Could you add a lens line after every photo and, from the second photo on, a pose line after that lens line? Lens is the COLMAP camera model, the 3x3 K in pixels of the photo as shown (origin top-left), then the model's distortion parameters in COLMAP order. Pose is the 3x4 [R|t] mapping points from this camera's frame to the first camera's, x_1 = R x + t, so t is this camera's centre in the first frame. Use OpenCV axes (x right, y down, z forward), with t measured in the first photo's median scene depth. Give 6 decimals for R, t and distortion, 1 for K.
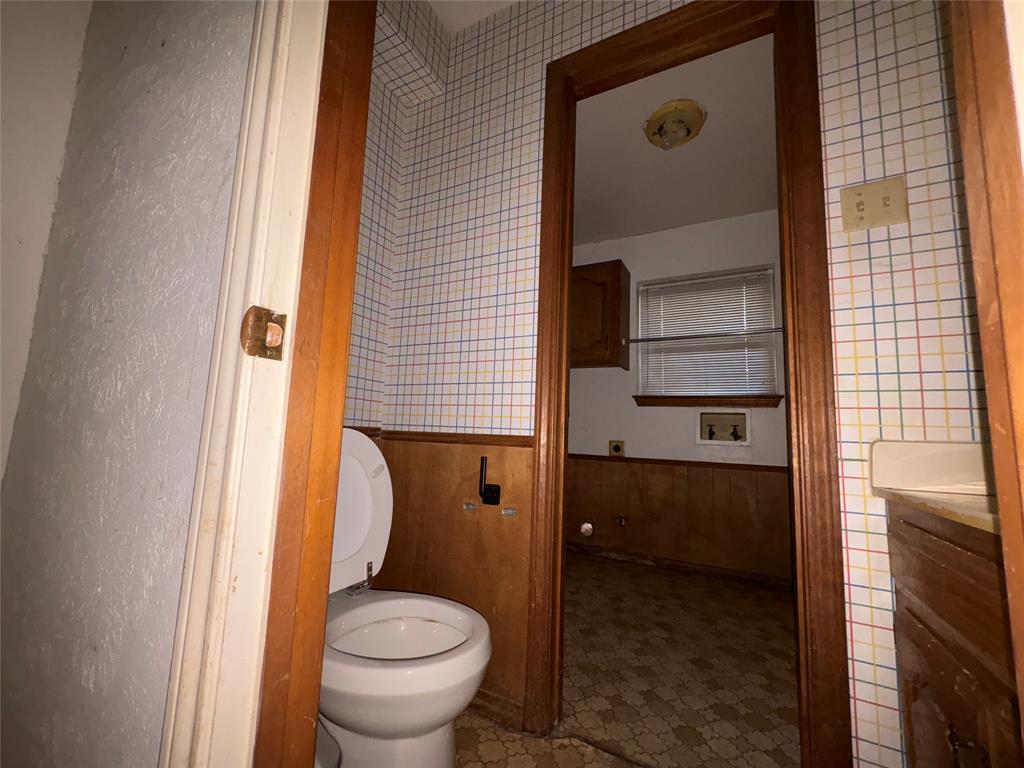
lens RADIAL K [[412.6, 0, 511.2], [0, 412.6, 384.1], [0, 0, 1]] dist [0.001015, -0.000258]
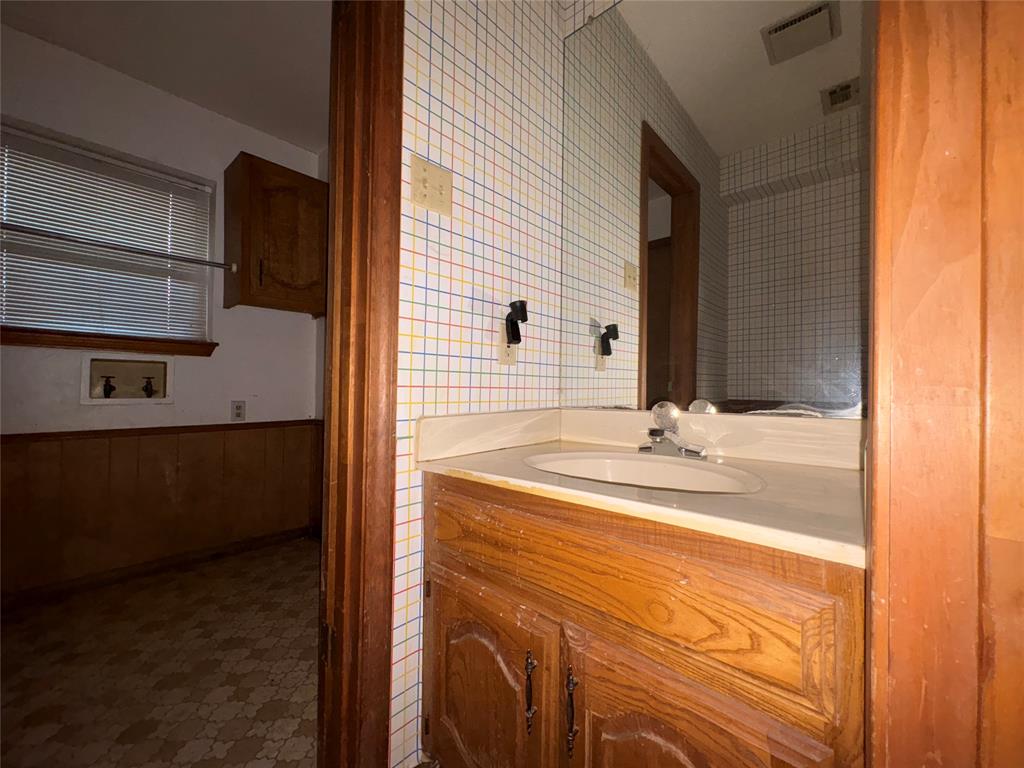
lens RADIAL K [[412.6, 0, 510.9], [0, 412.6, 383.4], [0, 0, 1]] dist [0.001015, -0.000258]
pose [[0.244188, -0.026288, 0.969371, -0.029700], [-0.121779, 0.990887, 0.057548, -0.013599], [-0.962051, -0.132102, 0.238762, 0.192947]]
